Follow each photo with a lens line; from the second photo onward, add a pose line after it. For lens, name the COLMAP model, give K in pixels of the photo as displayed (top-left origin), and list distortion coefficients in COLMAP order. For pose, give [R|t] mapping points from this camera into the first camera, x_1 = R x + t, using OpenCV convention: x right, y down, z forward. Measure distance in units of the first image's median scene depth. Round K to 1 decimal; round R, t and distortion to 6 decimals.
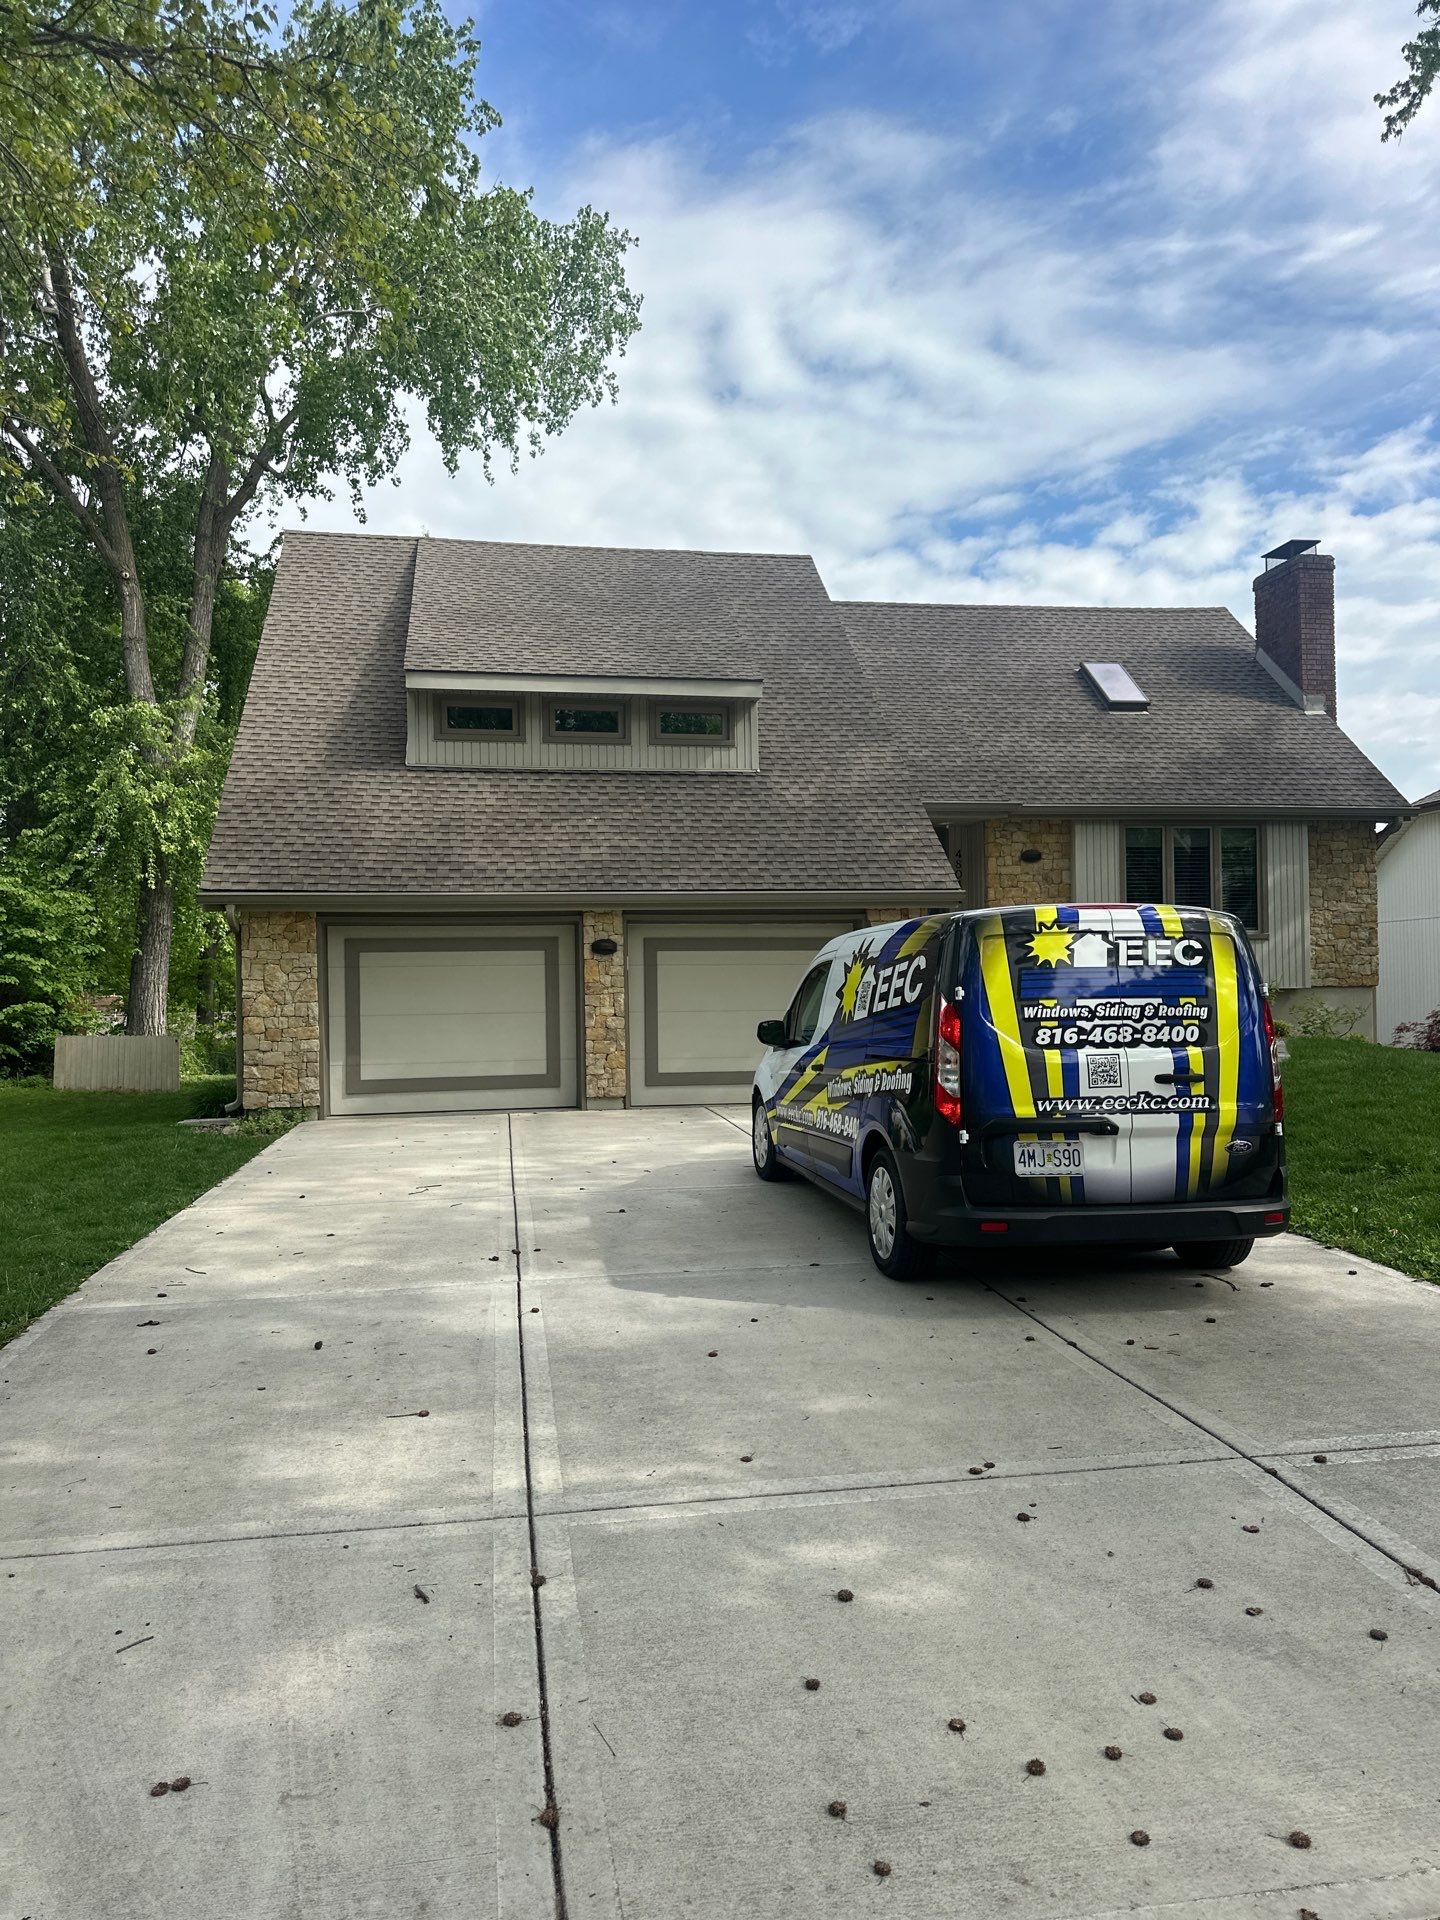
lens RADIAL K [[1335.9, 0, 710.4], [0, 1335.9, 968.3], [0, 0, 1]] dist [0.170204, -0.297115]
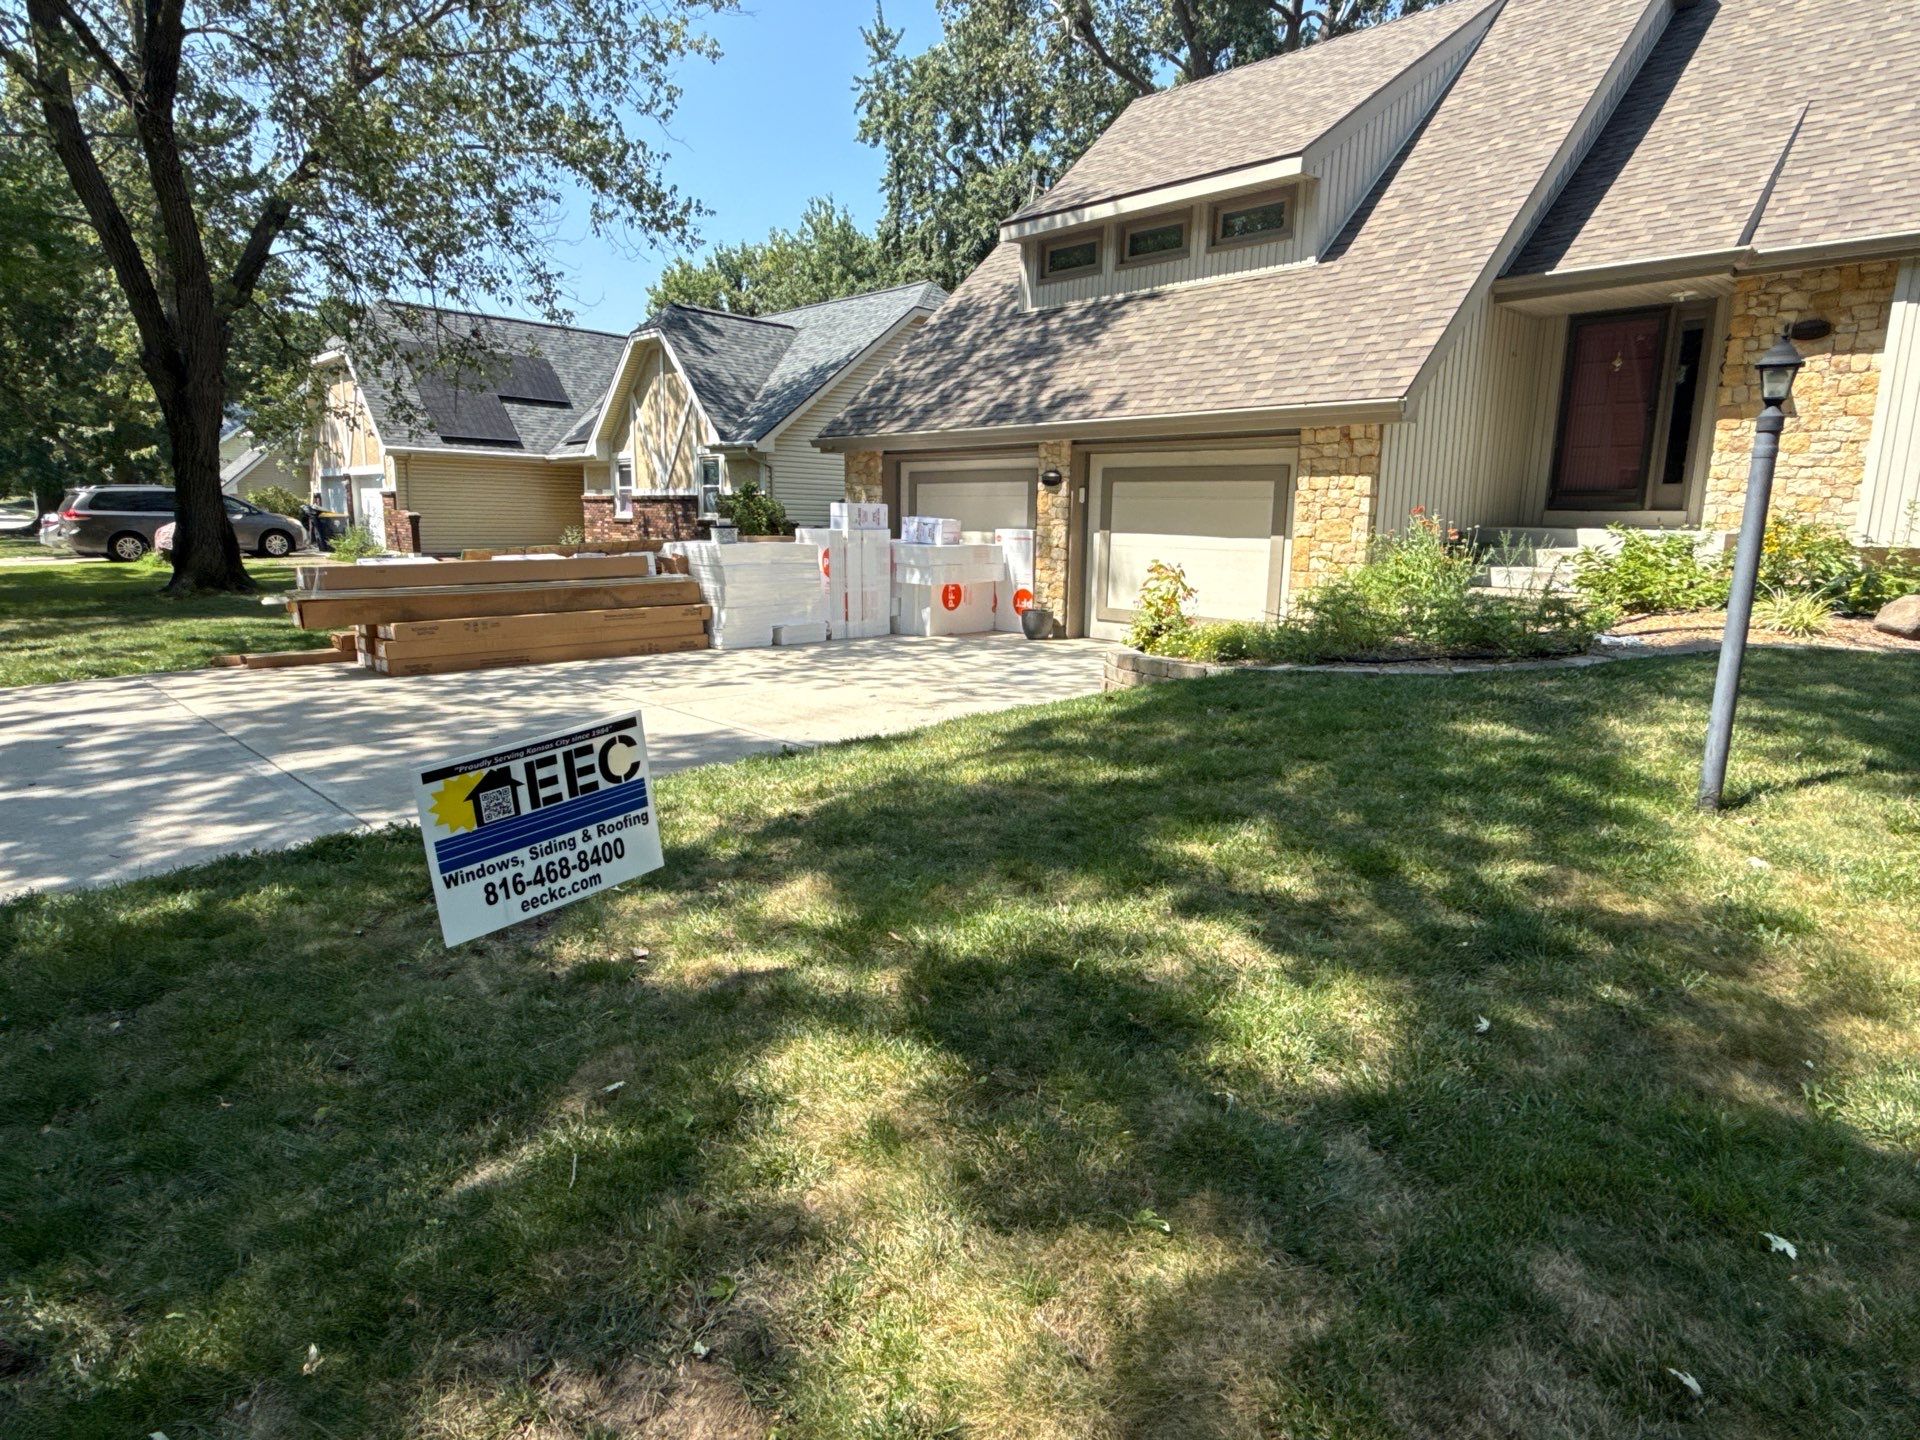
lens RADIAL K [[1086.2, 0, 969.5], [0, 1086.2, 724.7], [0, 0, 1]] dist [0.004927, 0.000023]
pose [[0.571732, 0.173366, -0.801914, 0.563532], [-0.012727, 0.979176, 0.202614, 0.000597], [0.820341, -0.105636, 0.562033, 0.444915]]
